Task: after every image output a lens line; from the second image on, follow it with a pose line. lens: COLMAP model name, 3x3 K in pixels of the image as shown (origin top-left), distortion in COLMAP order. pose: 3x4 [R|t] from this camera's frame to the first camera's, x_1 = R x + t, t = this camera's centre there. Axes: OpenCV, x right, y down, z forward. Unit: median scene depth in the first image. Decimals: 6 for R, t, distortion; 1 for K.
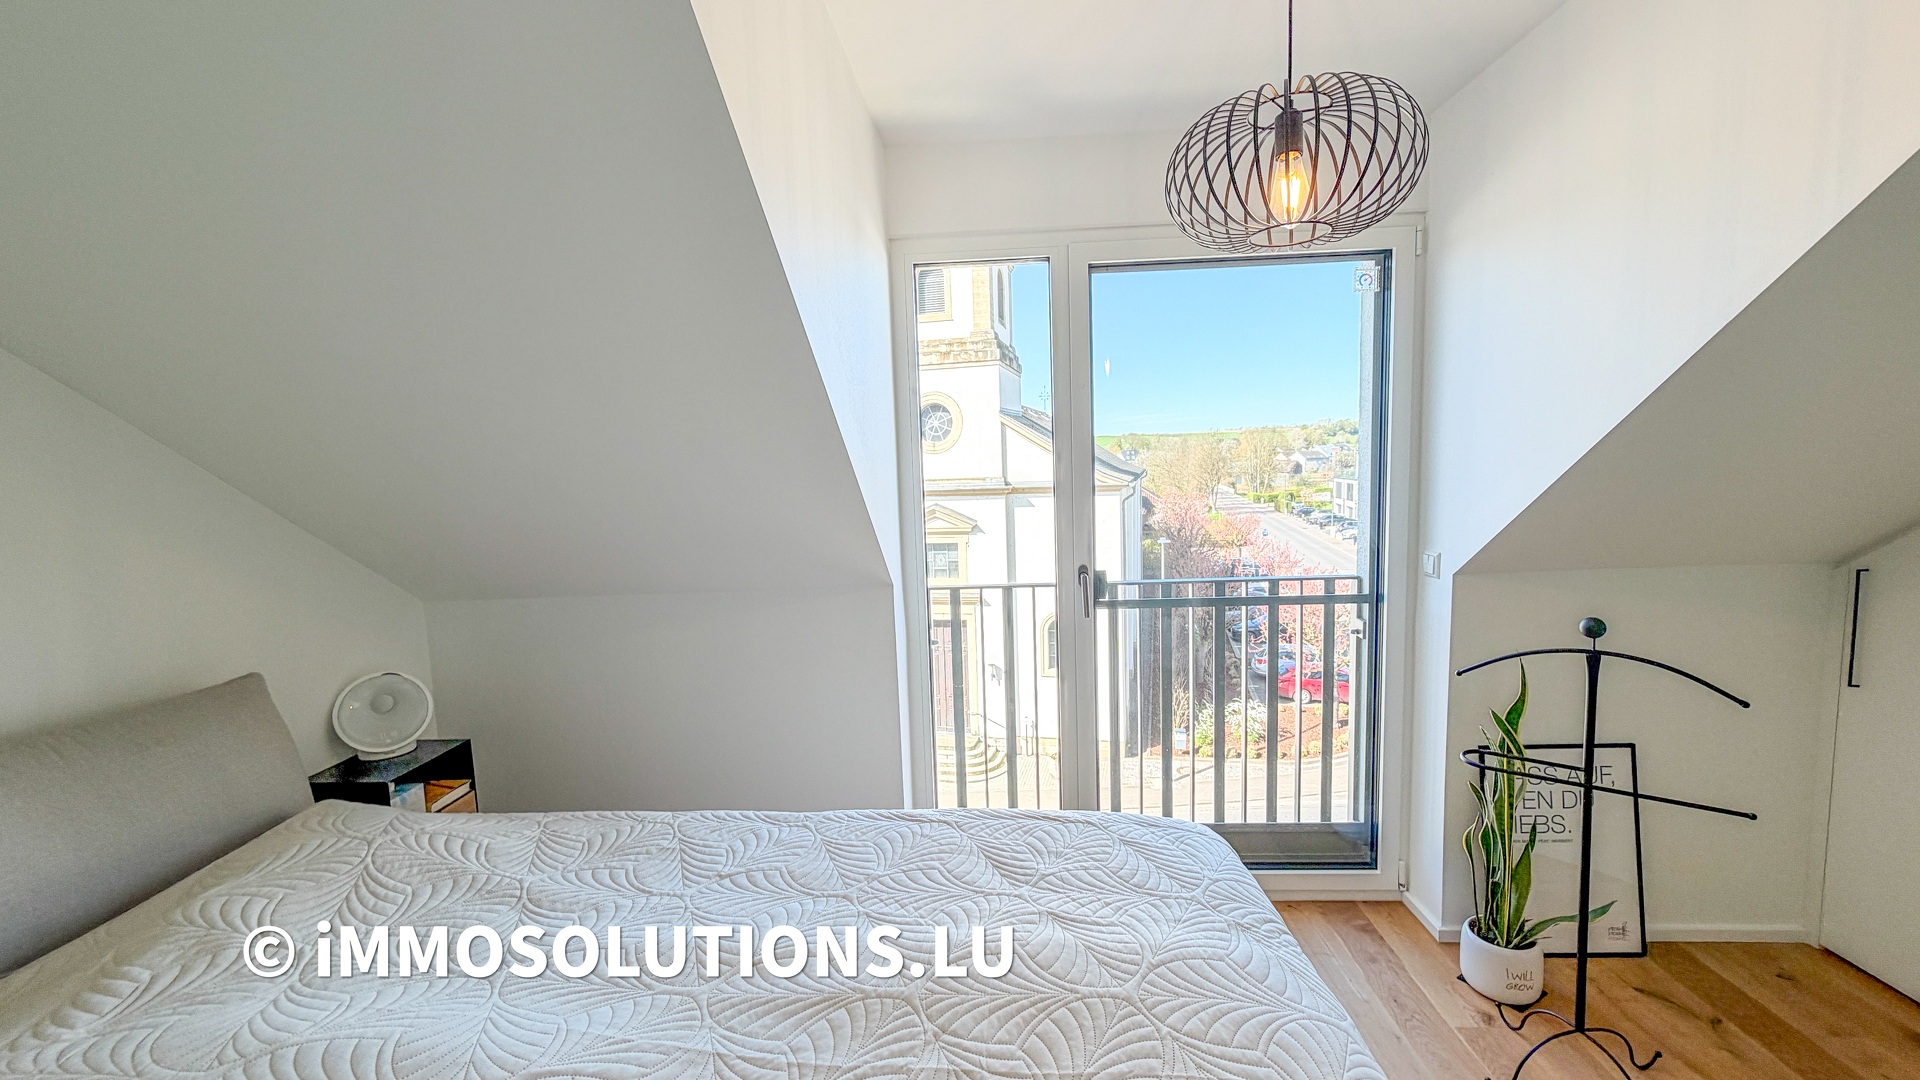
lens RADIAL K [[764.3, 0, 965.4], [0, 764.3, 539.9], [0, 0, 1]] dist [0.000647, 0.000379]
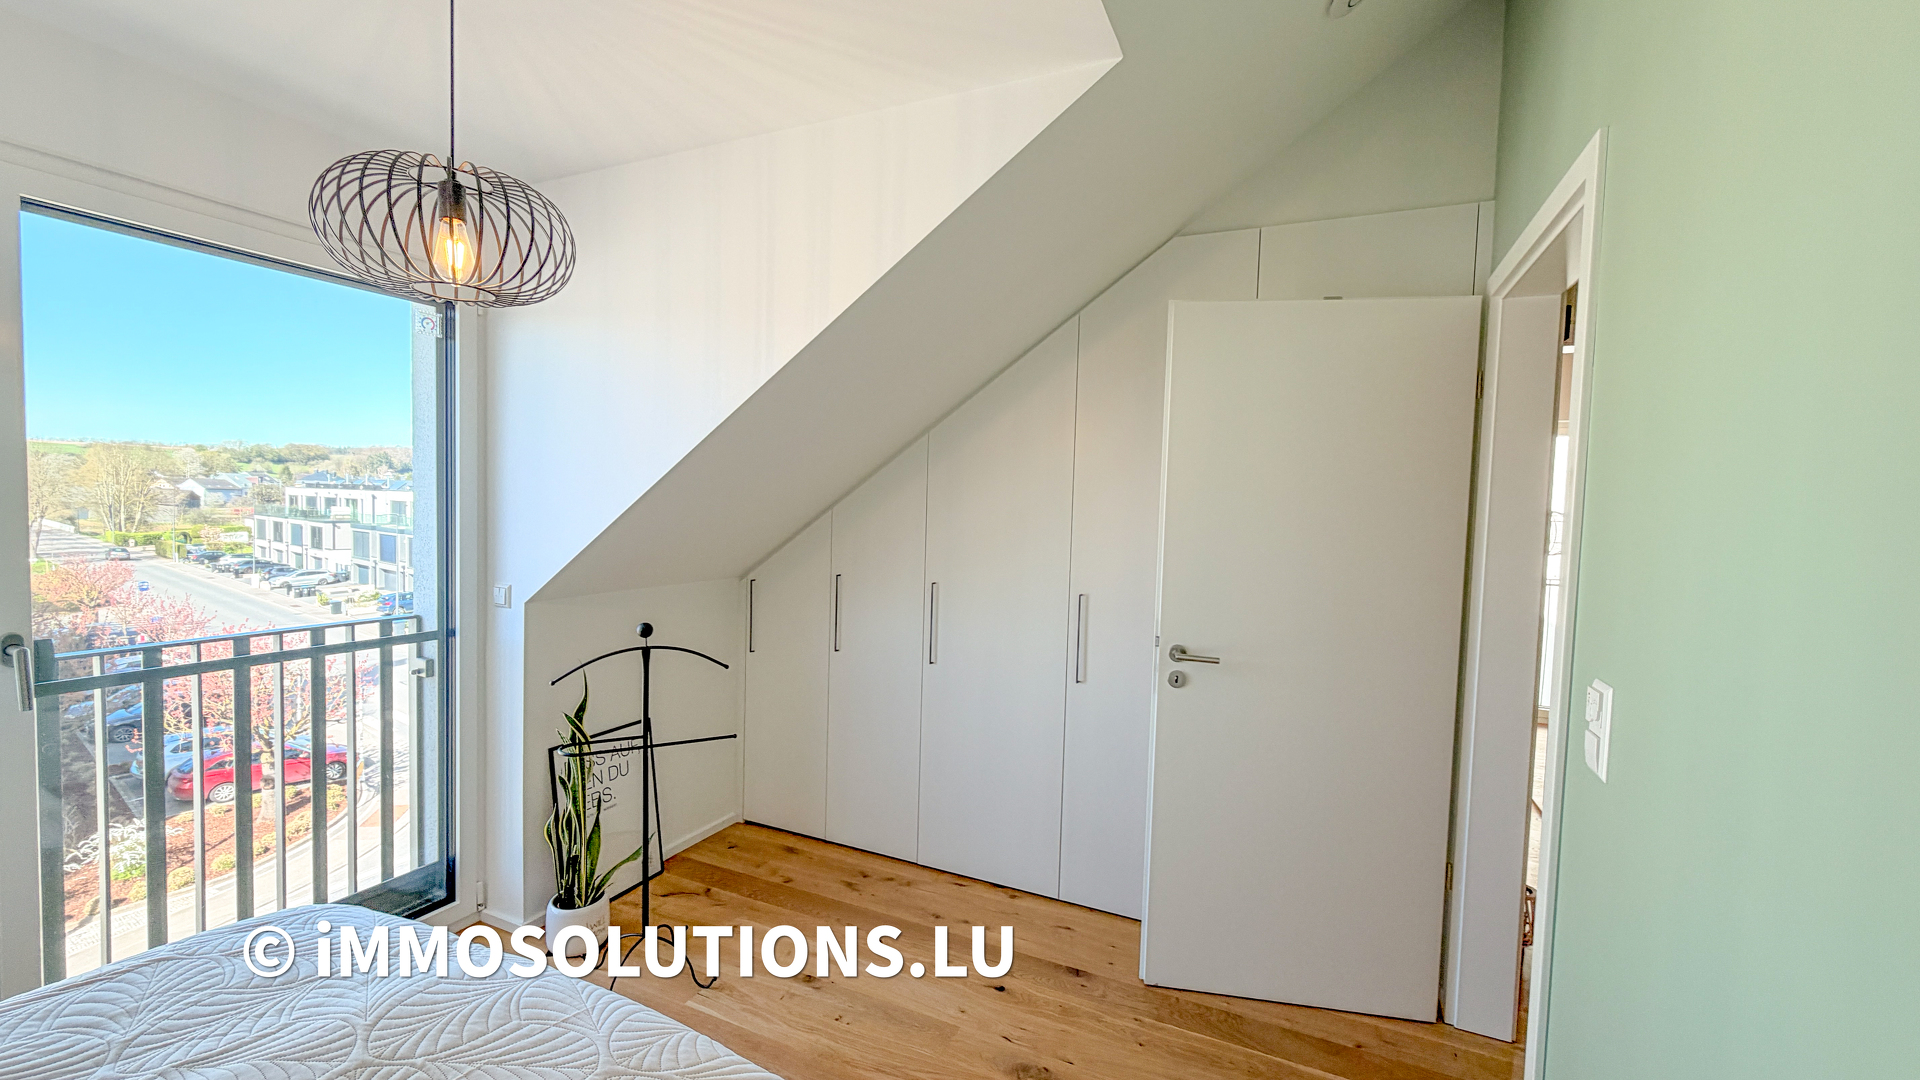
lens RADIAL K [[764.3, 0, 965.4], [0, 764.3, 539.9], [0, 0, 1]] dist [0.000647, 0.000379]
pose [[0.362798, -0.002259, 0.931865, -0.199999], [0.052006, 0.998488, -0.017827, 0.006404], [-0.930416, 0.054930, 0.362367, -0.030500]]
